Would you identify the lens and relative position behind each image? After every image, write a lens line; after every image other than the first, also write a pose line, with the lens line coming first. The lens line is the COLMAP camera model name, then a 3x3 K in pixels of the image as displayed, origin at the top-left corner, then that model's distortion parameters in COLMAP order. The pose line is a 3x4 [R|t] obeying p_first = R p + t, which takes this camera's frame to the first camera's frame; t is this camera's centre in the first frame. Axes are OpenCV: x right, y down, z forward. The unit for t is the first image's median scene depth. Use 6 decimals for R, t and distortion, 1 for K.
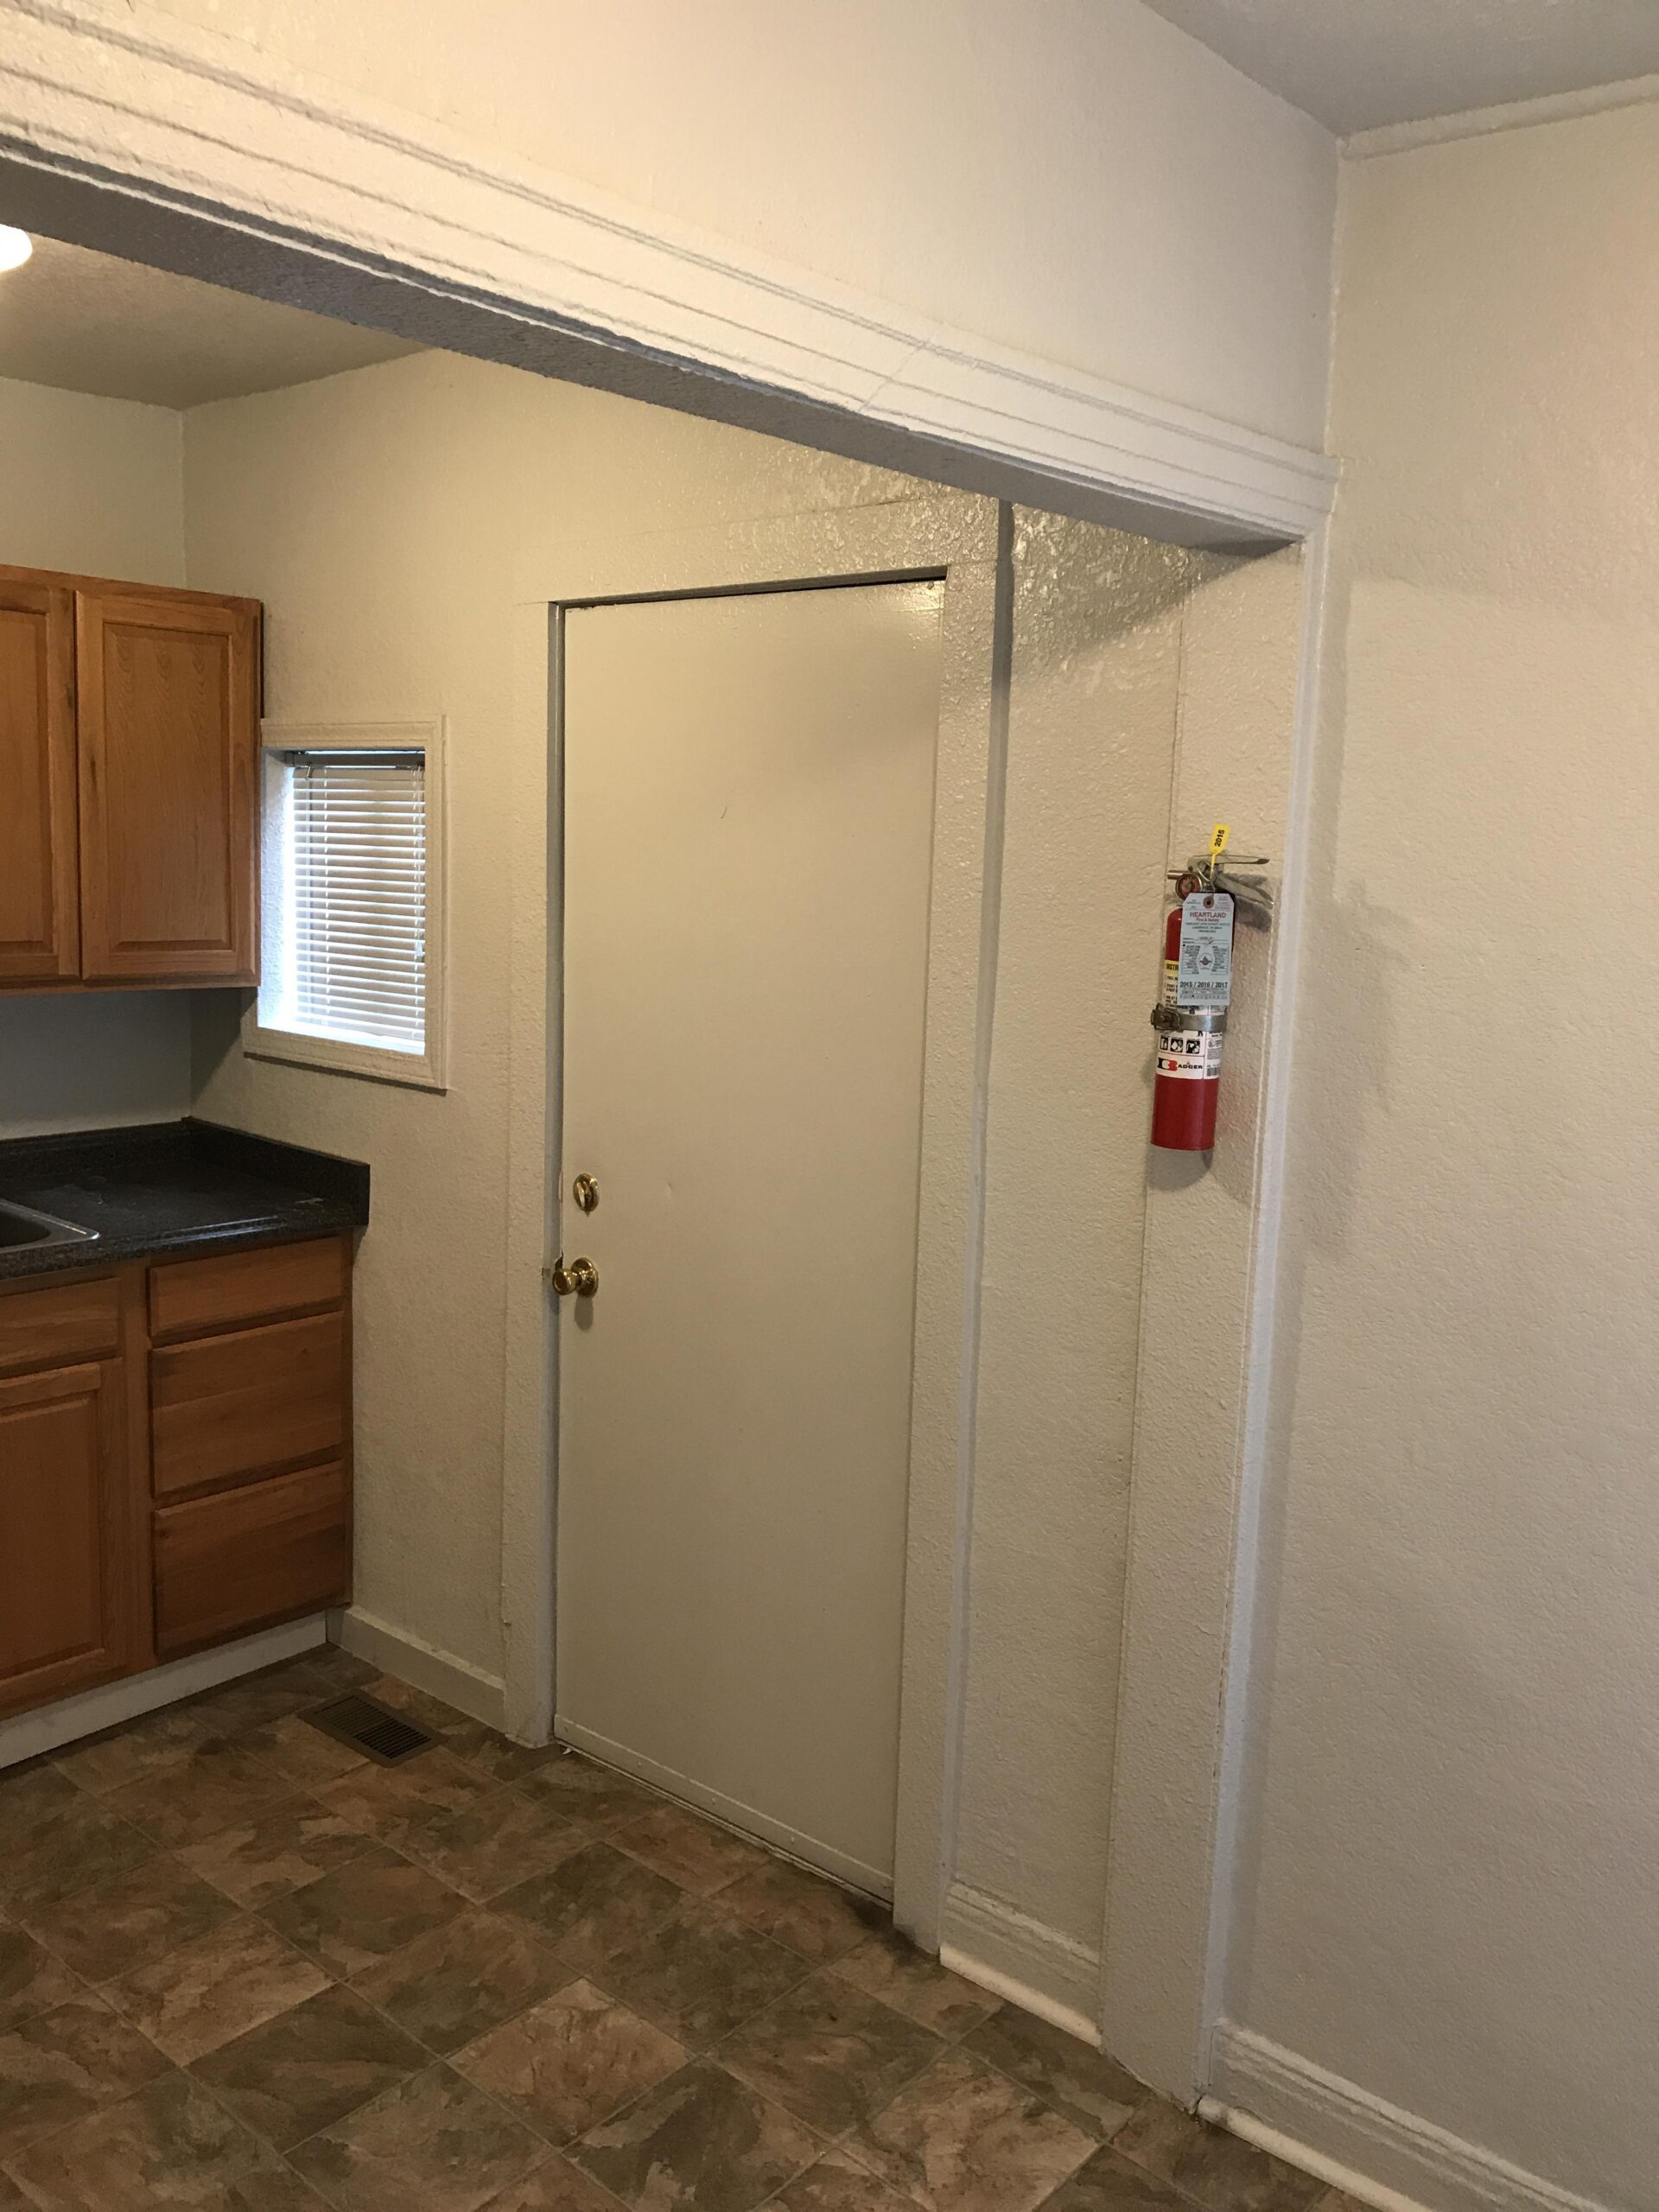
lens RADIAL K [[1841.4, 0, 740.5], [0, 1841.4, 1090.2], [0, 0, 1]] dist [0.053431, -0.064583]
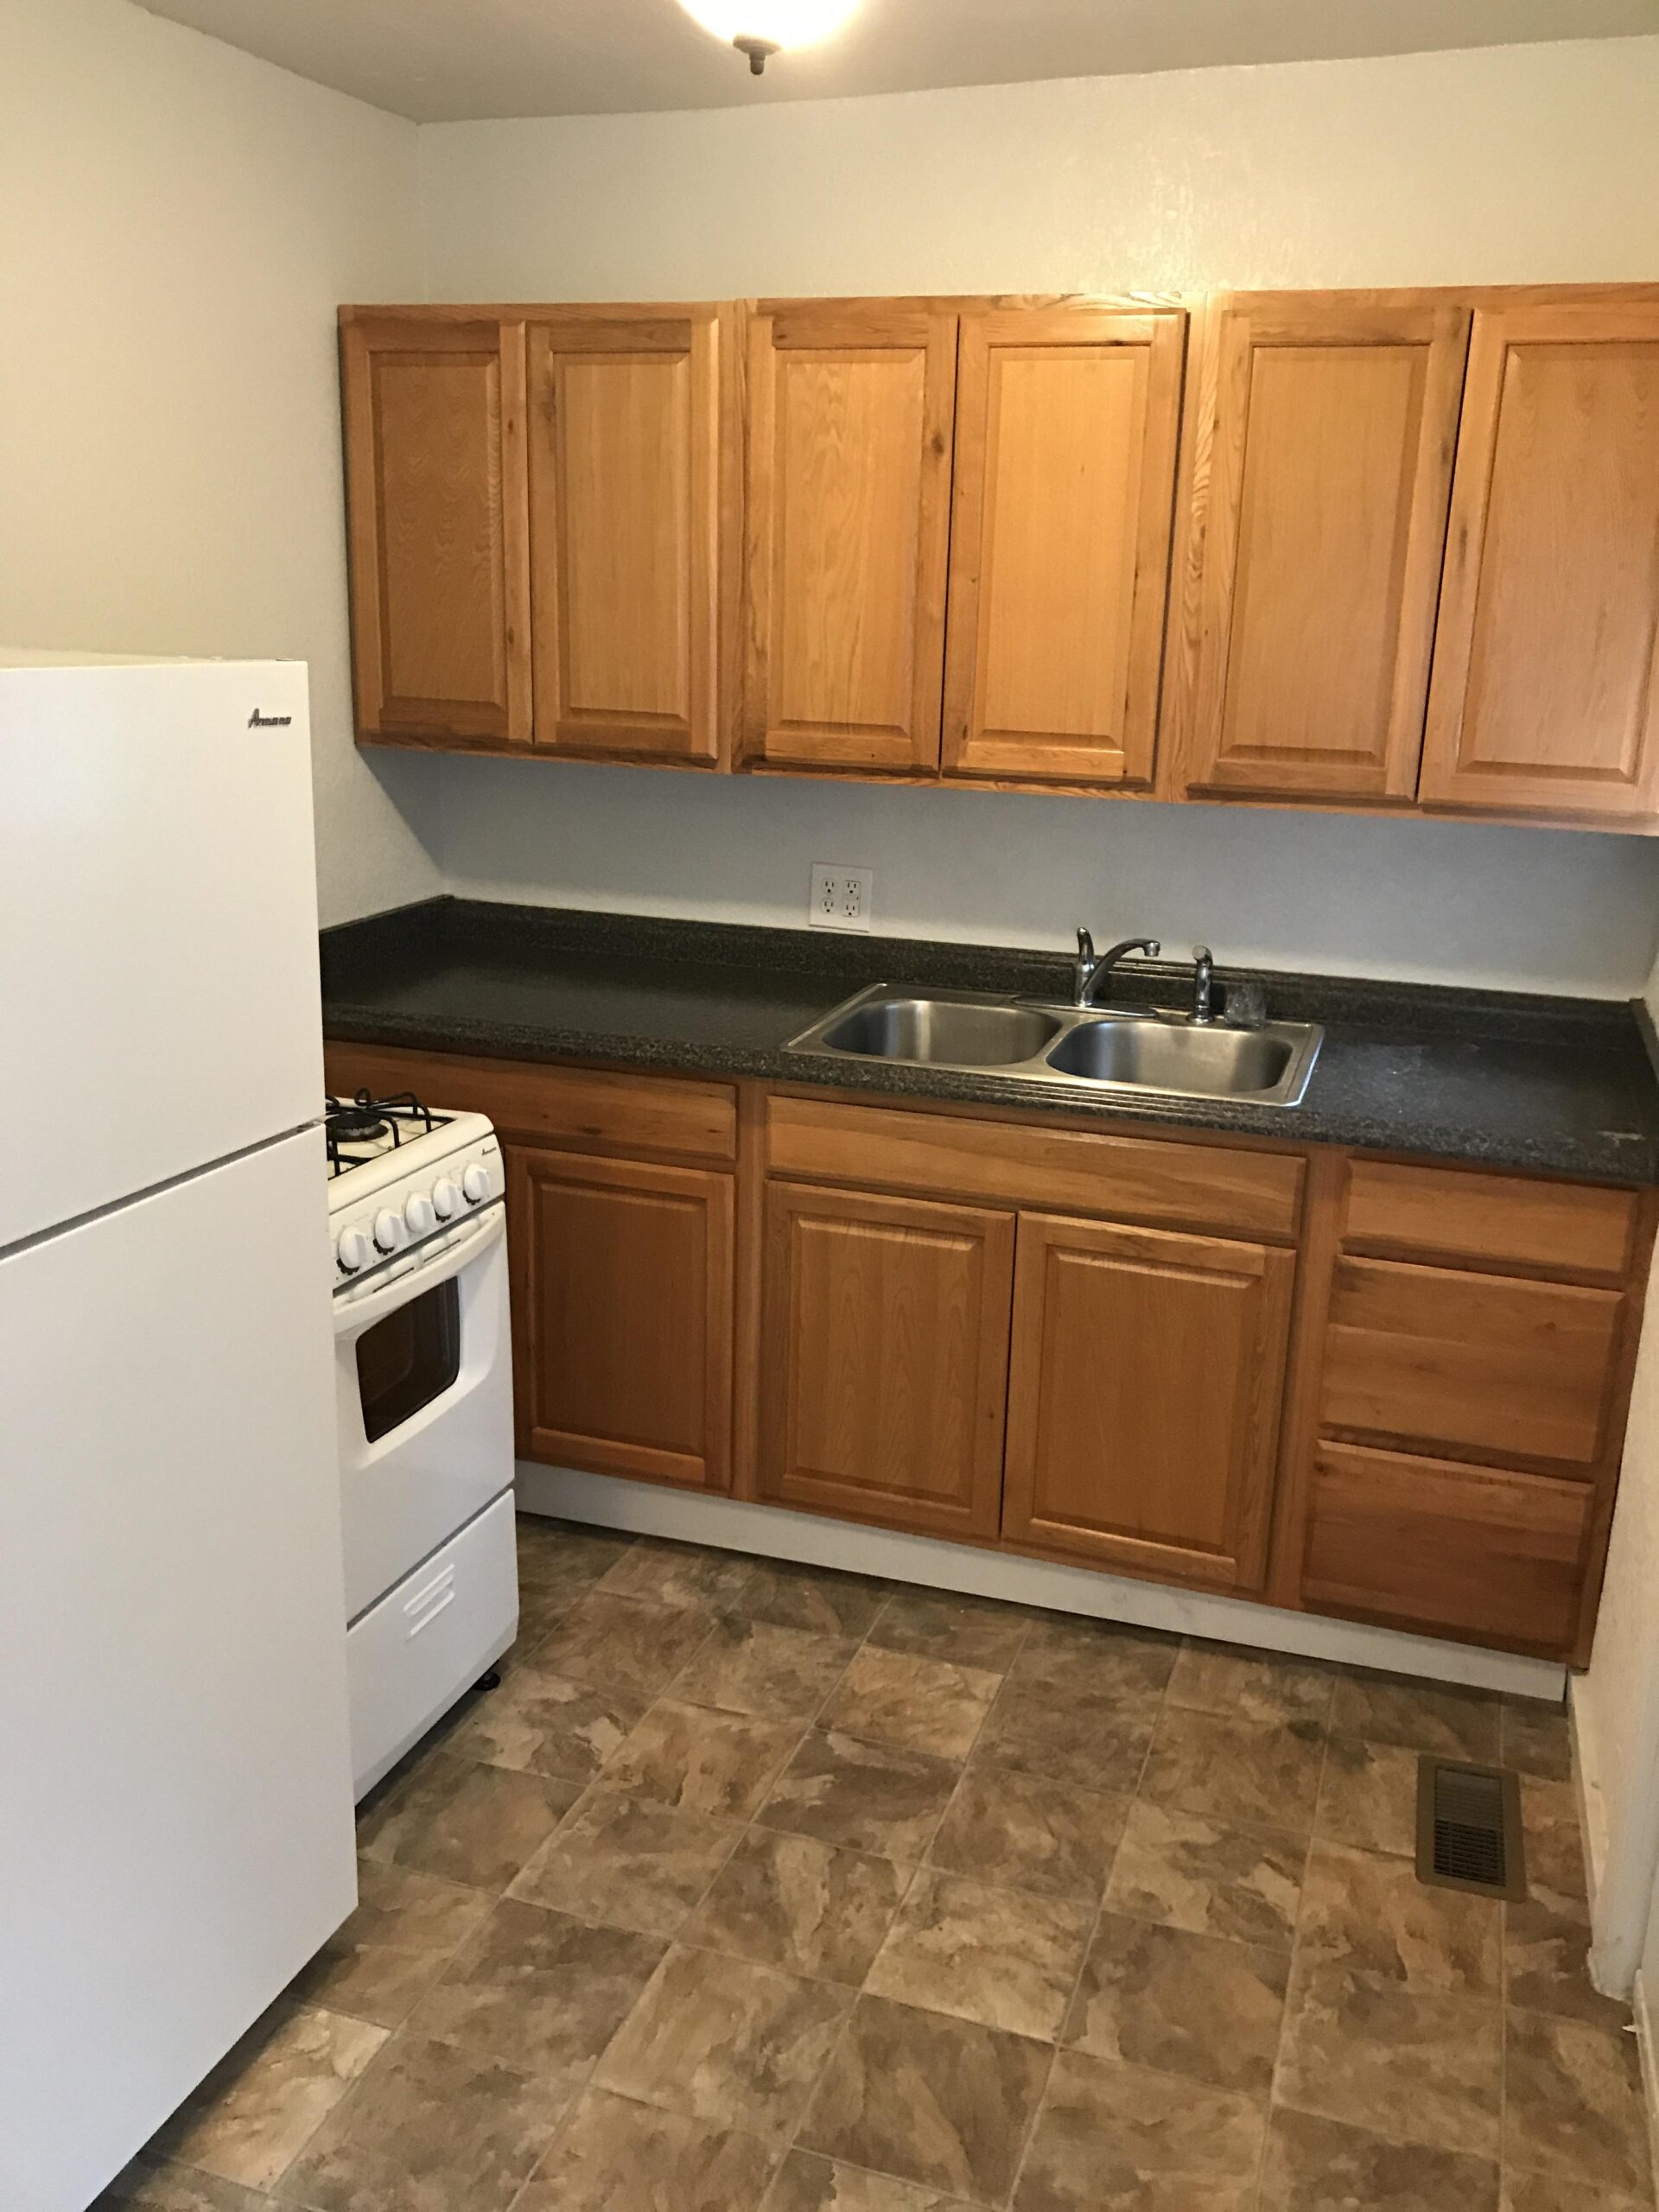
lens RADIAL K [[1742.5, 0, 837.8], [0, 1742.5, 1083.8], [0, 0, 1]] dist [0.003771, -0.011310]
pose [[0.404939, 0.219877, -0.887513, 0.275536], [-0.139149, 0.974169, 0.177857, -0.043149], [0.903694, 0.051475, 0.425074, 0.476530]]
